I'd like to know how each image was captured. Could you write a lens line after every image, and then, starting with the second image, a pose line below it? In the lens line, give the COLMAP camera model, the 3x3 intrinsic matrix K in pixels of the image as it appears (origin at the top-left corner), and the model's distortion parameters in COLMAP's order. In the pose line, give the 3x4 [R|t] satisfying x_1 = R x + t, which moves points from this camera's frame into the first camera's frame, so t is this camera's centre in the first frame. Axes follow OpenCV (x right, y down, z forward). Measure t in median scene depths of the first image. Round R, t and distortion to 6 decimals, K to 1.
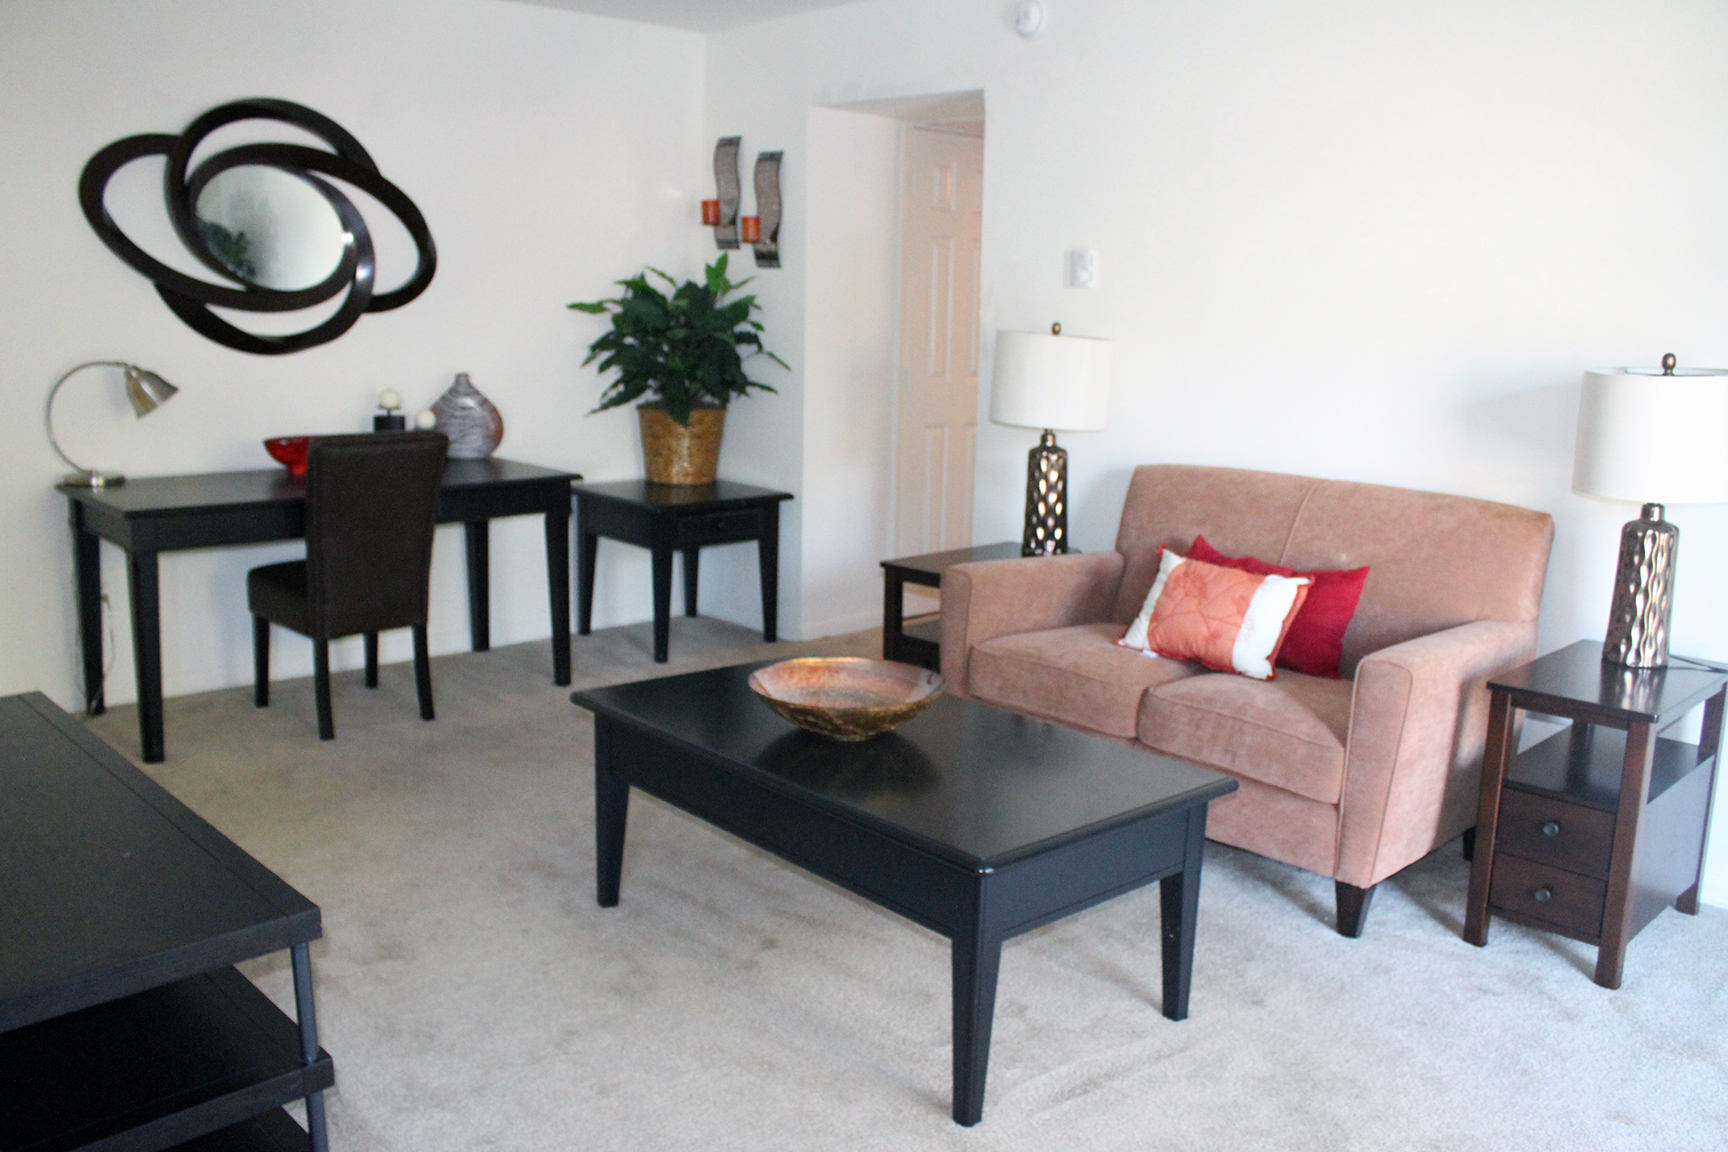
lens RADIAL K [[1441.2, 0, 862.4], [0, 1441.2, 594.4], [0, 0, 1]] dist [-0.155416, 0.140590]
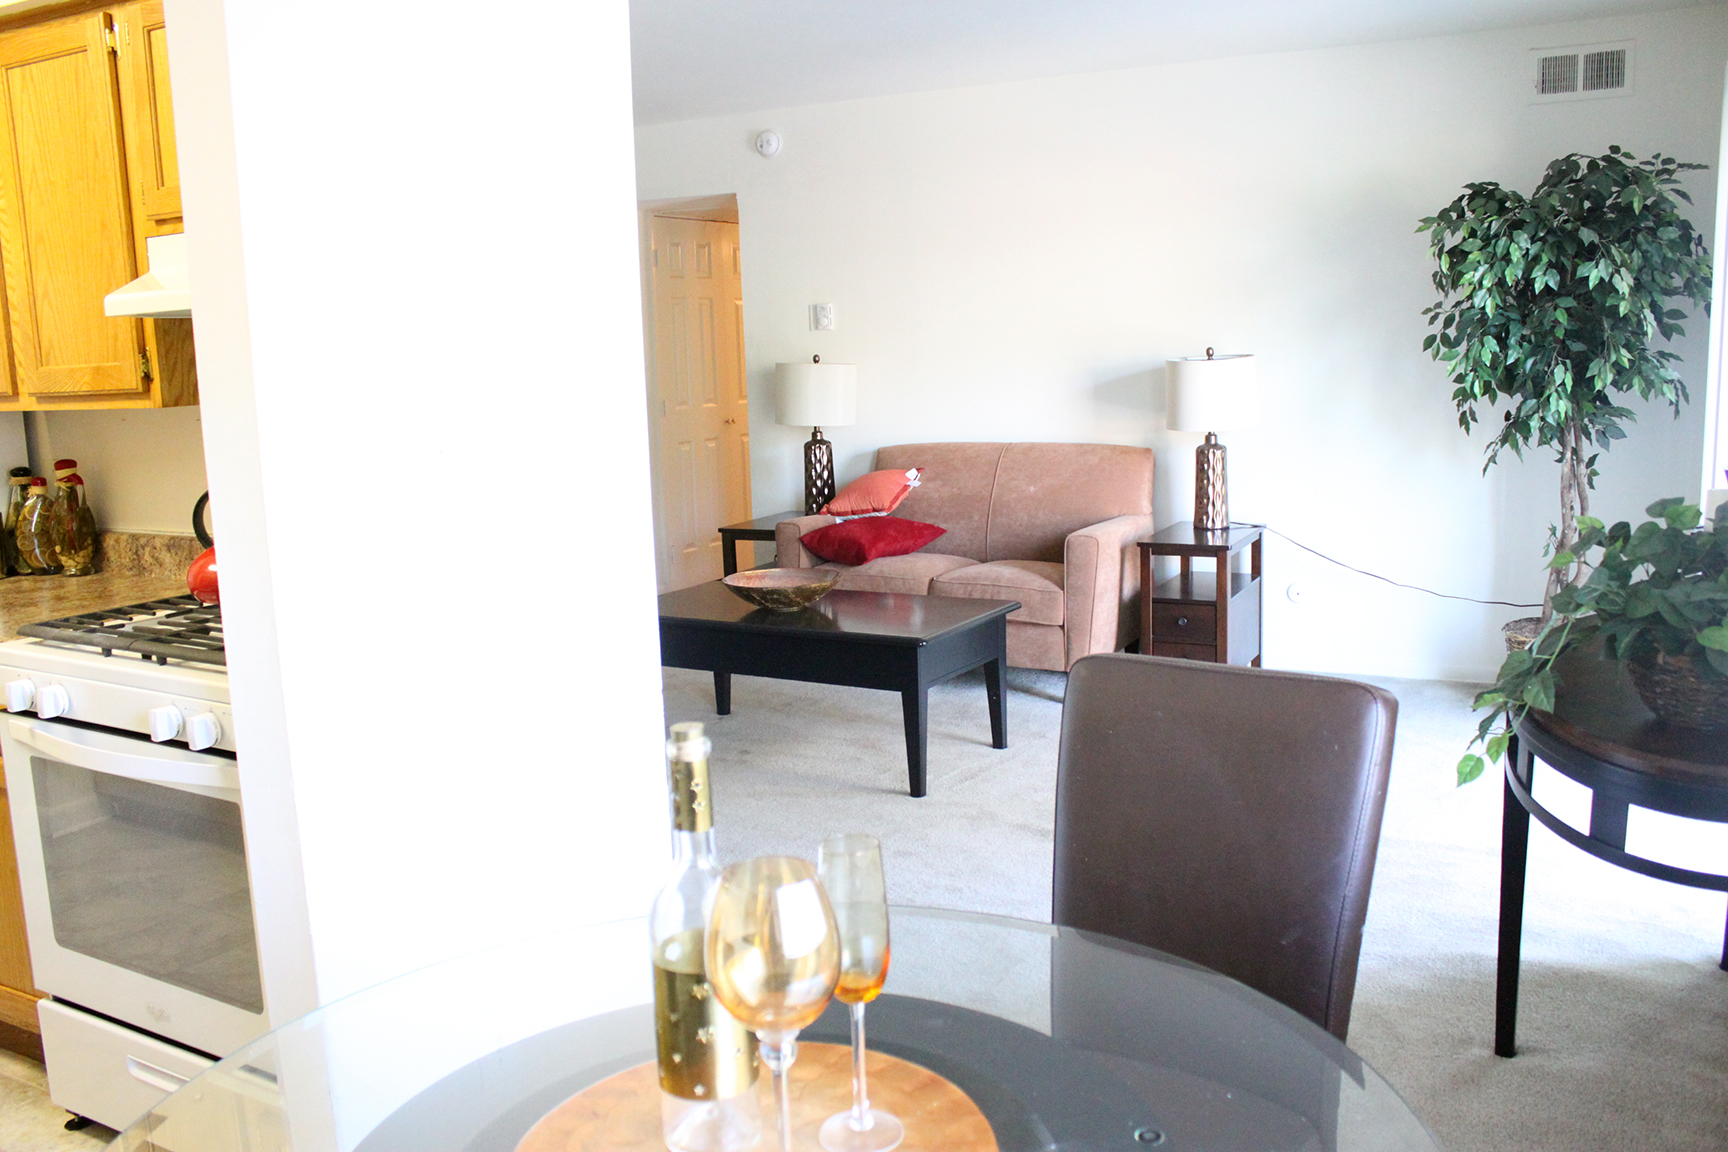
lens RADIAL K [[1441.2, 0, 862.4], [0, 1441.2, 594.4], [0, 0, 1]] dist [-0.155416, 0.140590]
pose [[0.949580, -0.108225, 0.294253, -0.379847], [0.115539, 0.993274, -0.007532, 0.094728], [-0.291458, 0.041150, 0.955698, -0.551986]]
